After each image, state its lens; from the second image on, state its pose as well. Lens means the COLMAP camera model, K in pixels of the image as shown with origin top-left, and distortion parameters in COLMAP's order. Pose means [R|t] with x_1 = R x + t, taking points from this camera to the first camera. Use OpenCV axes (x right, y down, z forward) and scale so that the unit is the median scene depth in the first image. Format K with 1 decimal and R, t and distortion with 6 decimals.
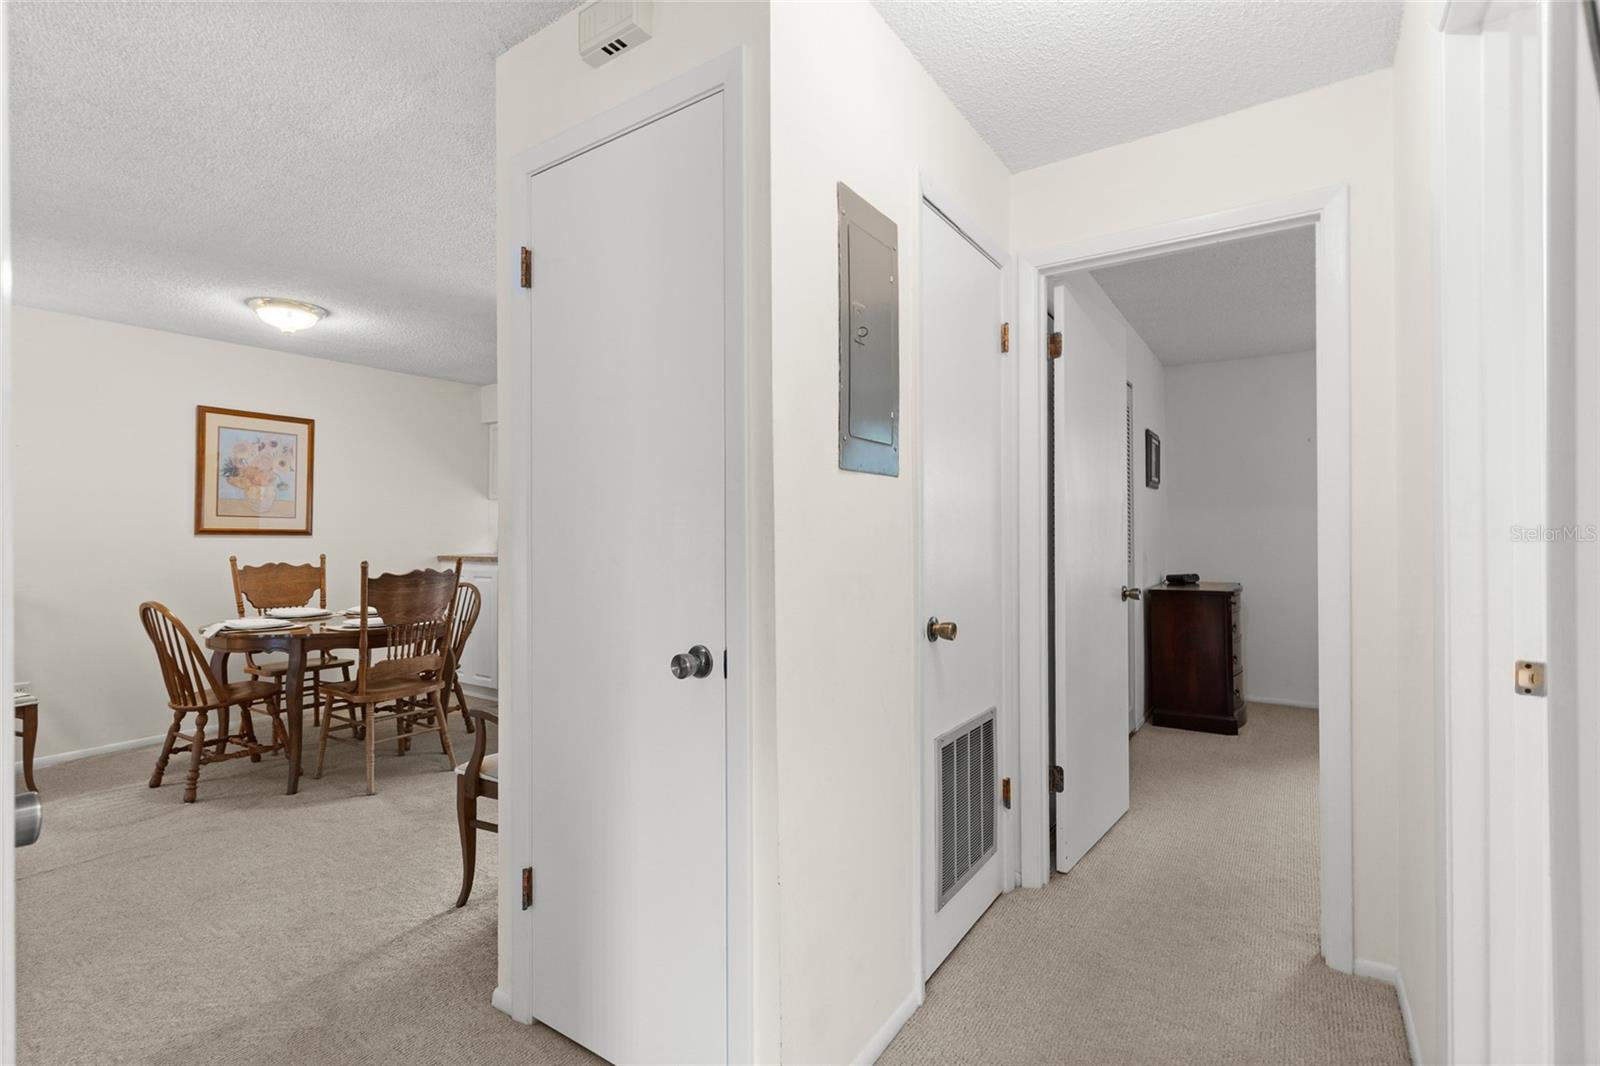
lens RADIAL K [[739.4, 0, 804.2], [0, 739.4, 526.0], [0, 0, 1]] dist [0.001880, 0.000269]
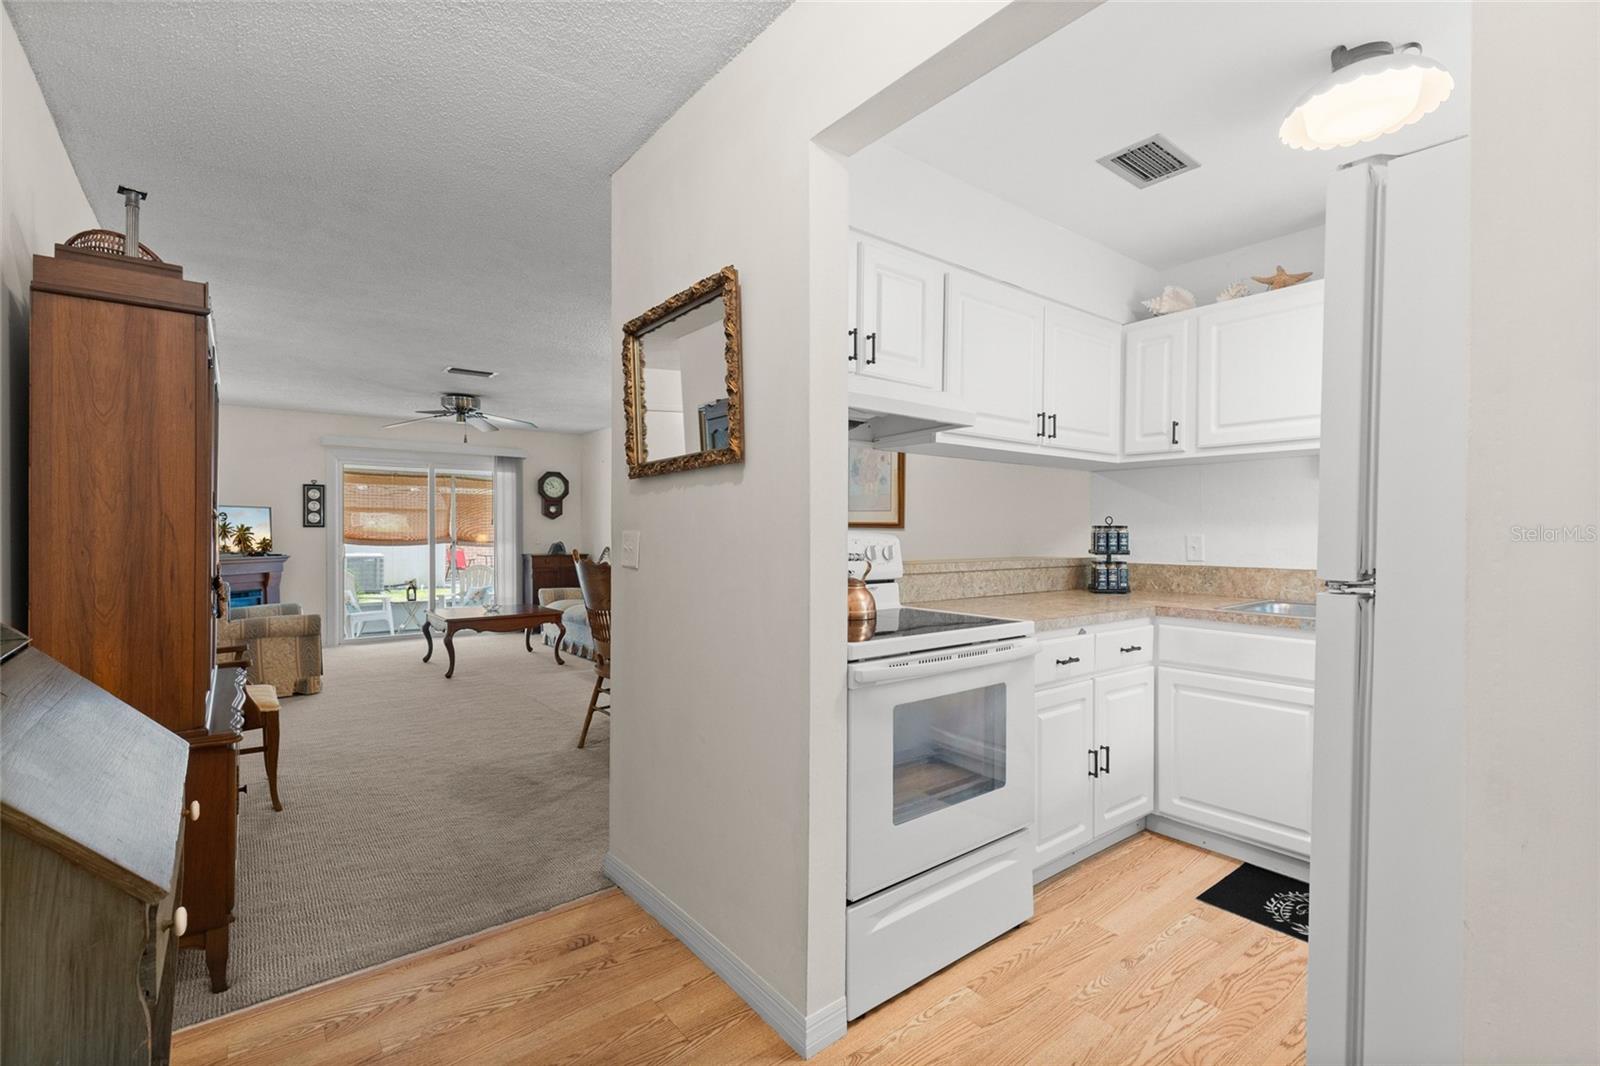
lens RADIAL K [[716.0, 0, 803.3], [0, 716.0, 535.3], [0, 0, 1]] dist [0.005133, -0.000755]
pose [[-0.300937, 0.009668, -0.953595, 0.298519], [0.008136, 0.999938, 0.007570, 0.015076], [0.953609, -0.005481, -0.300997, 1.275709]]
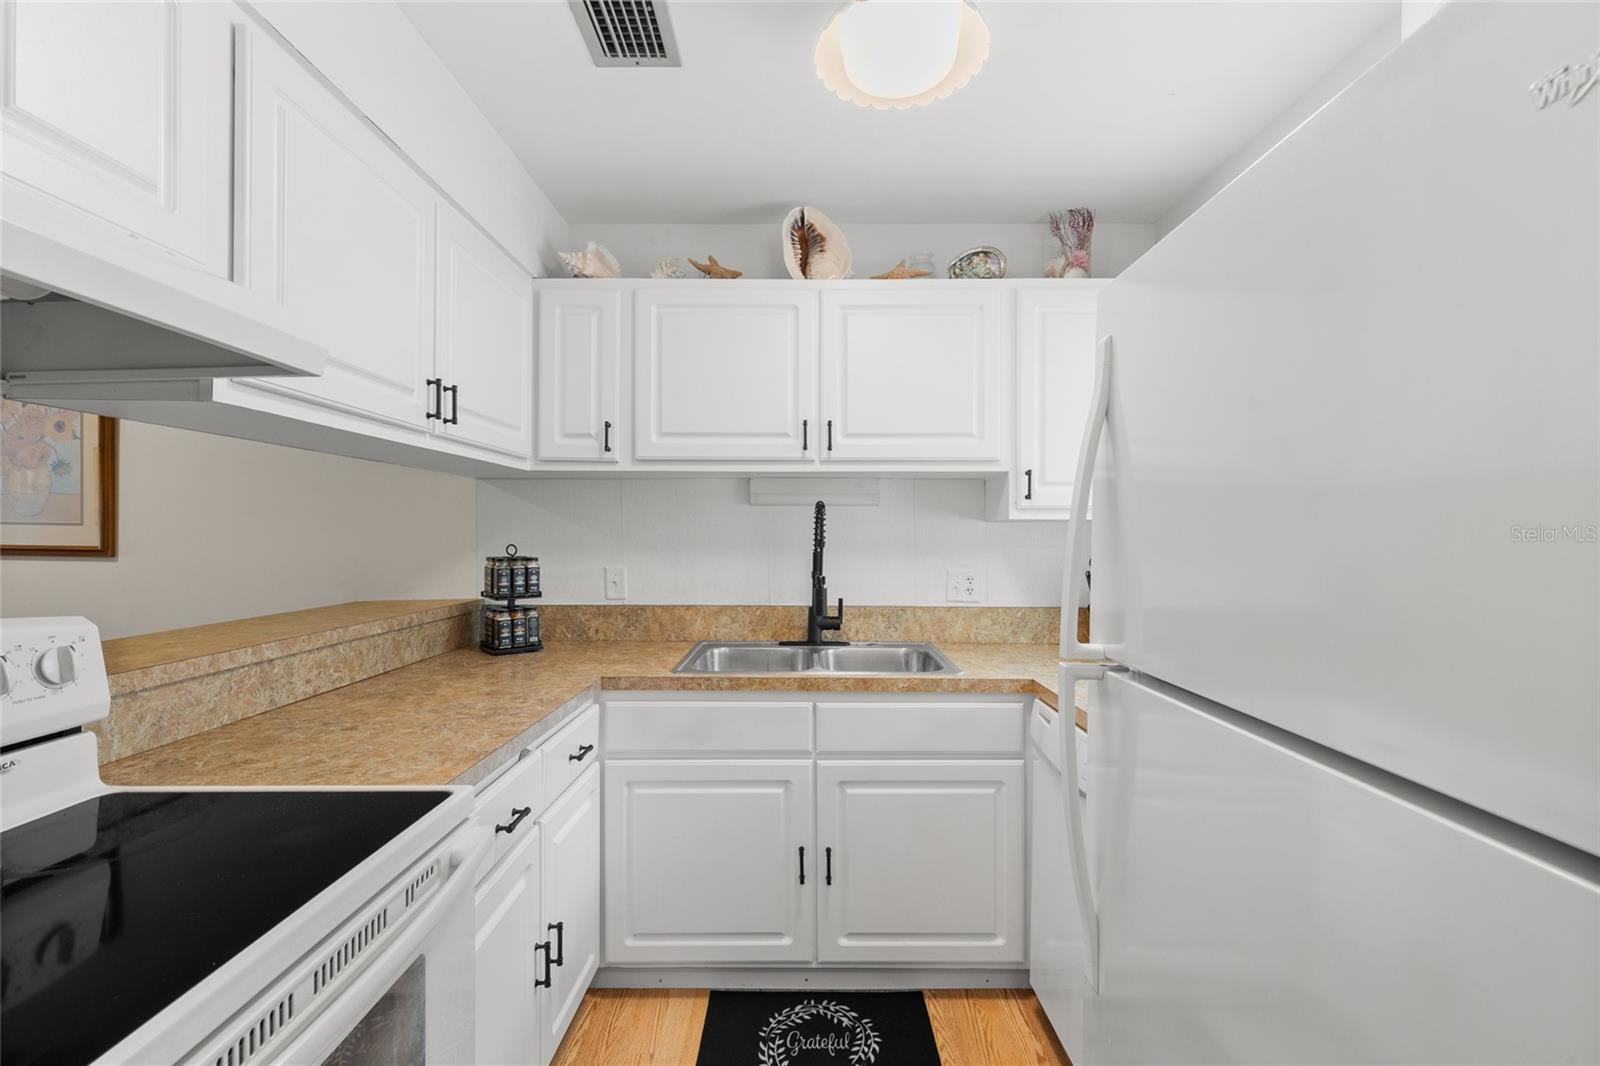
lens RADIAL K [[716.0, 0, 803.3], [0, 716.0, 535.3], [0, 0, 1]] dist [0.005133, -0.000755]
pose [[0.561589, 0.008806, -0.827369, 0.054128], [0.003647, 0.999907, 0.013118, -0.008910], [0.827408, -0.010384, 0.561505, 1.235856]]
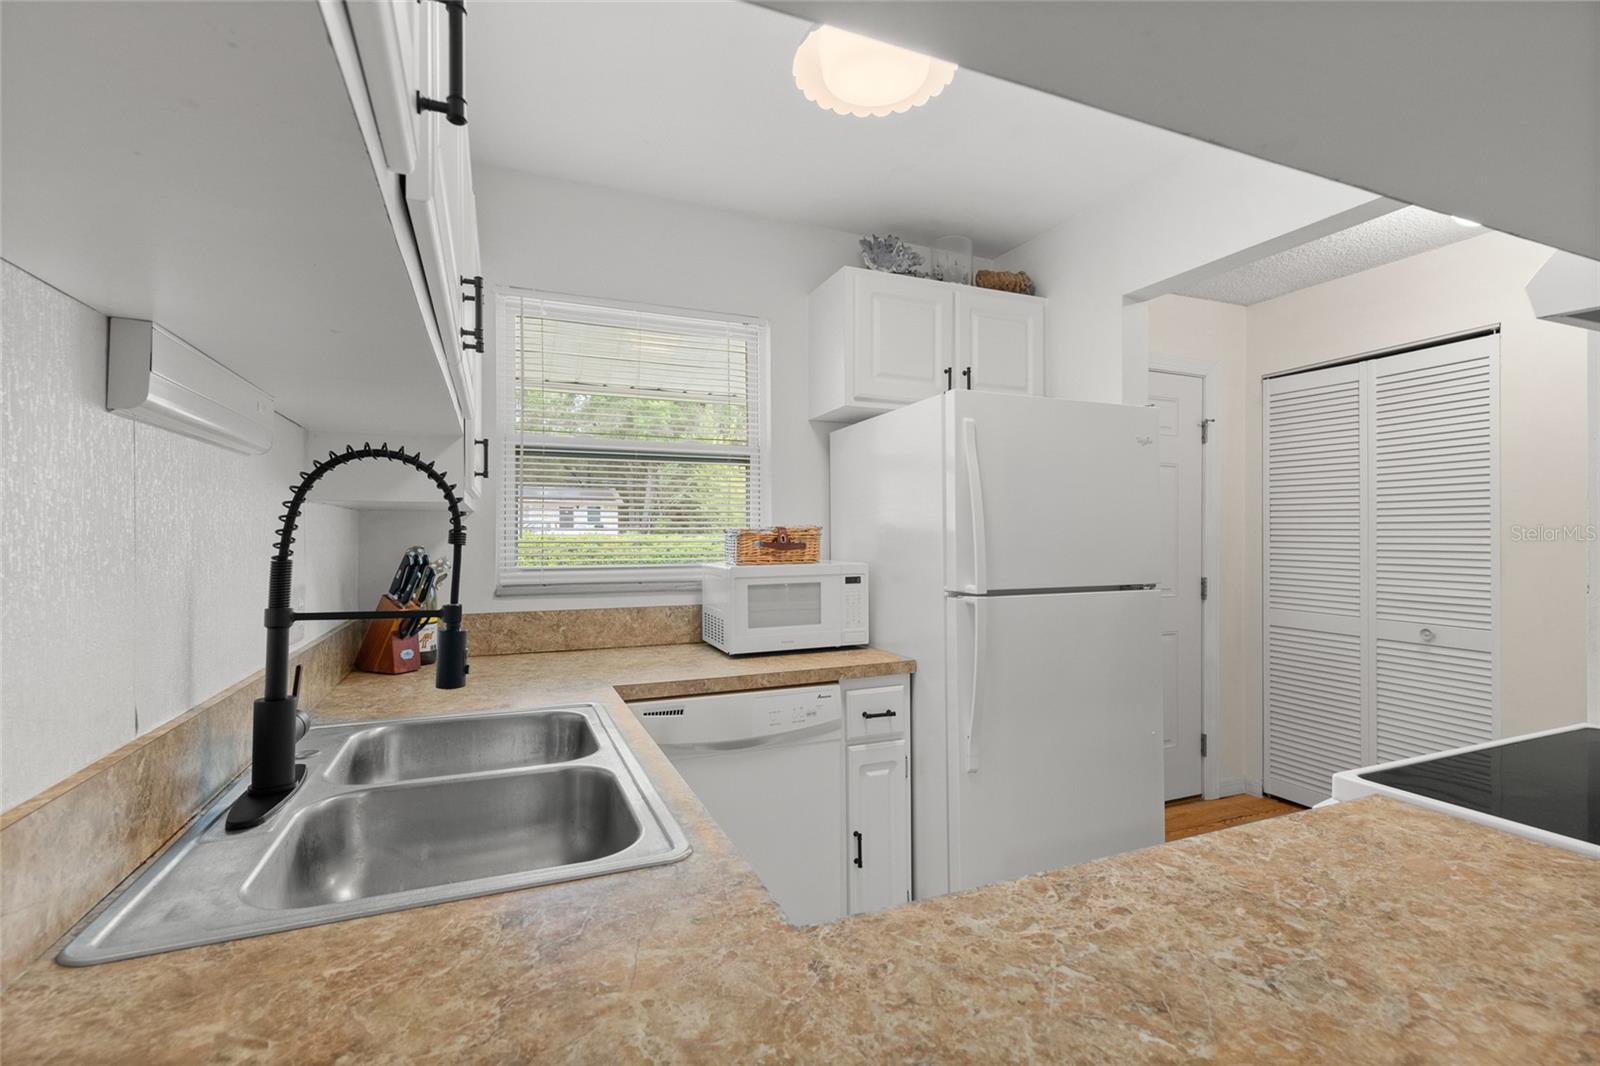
lens RADIAL K [[716.0, 0, 803.3], [0, 716.0, 535.3], [0, 0, 1]] dist [0.005133, -0.000755]
pose [[0.543175, 0.006185, 0.839597, -0.500275], [-0.012842, 0.999917, 0.000942, 0.001149], [-0.839522, -0.011294, 0.543209, 1.297419]]
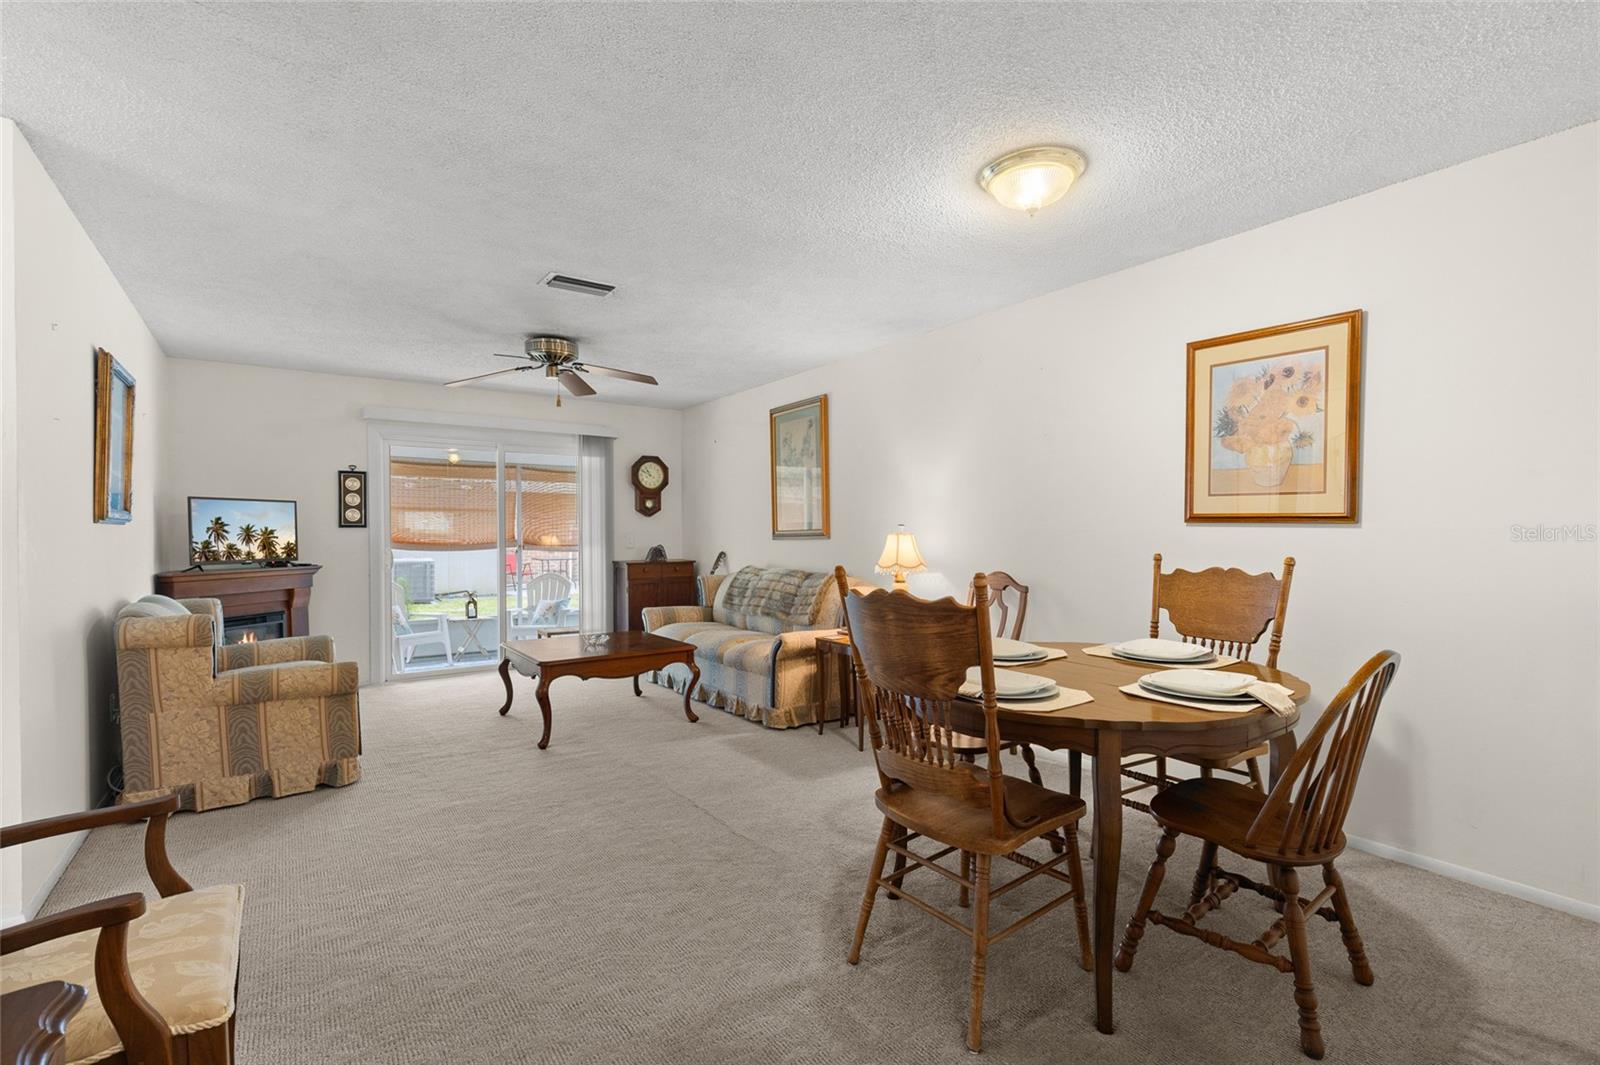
lens RADIAL K [[716.0, 0, 803.3], [0, 716.0, 534.8], [0, 0, 1]] dist [0.005133, -0.000755]
pose [[-0.345127, 0.010609, -0.938496, -0.030068], [0.012615, 0.999898, 0.006664, 0.013905], [0.938471, -0.009539, -0.345225, 0.878934]]
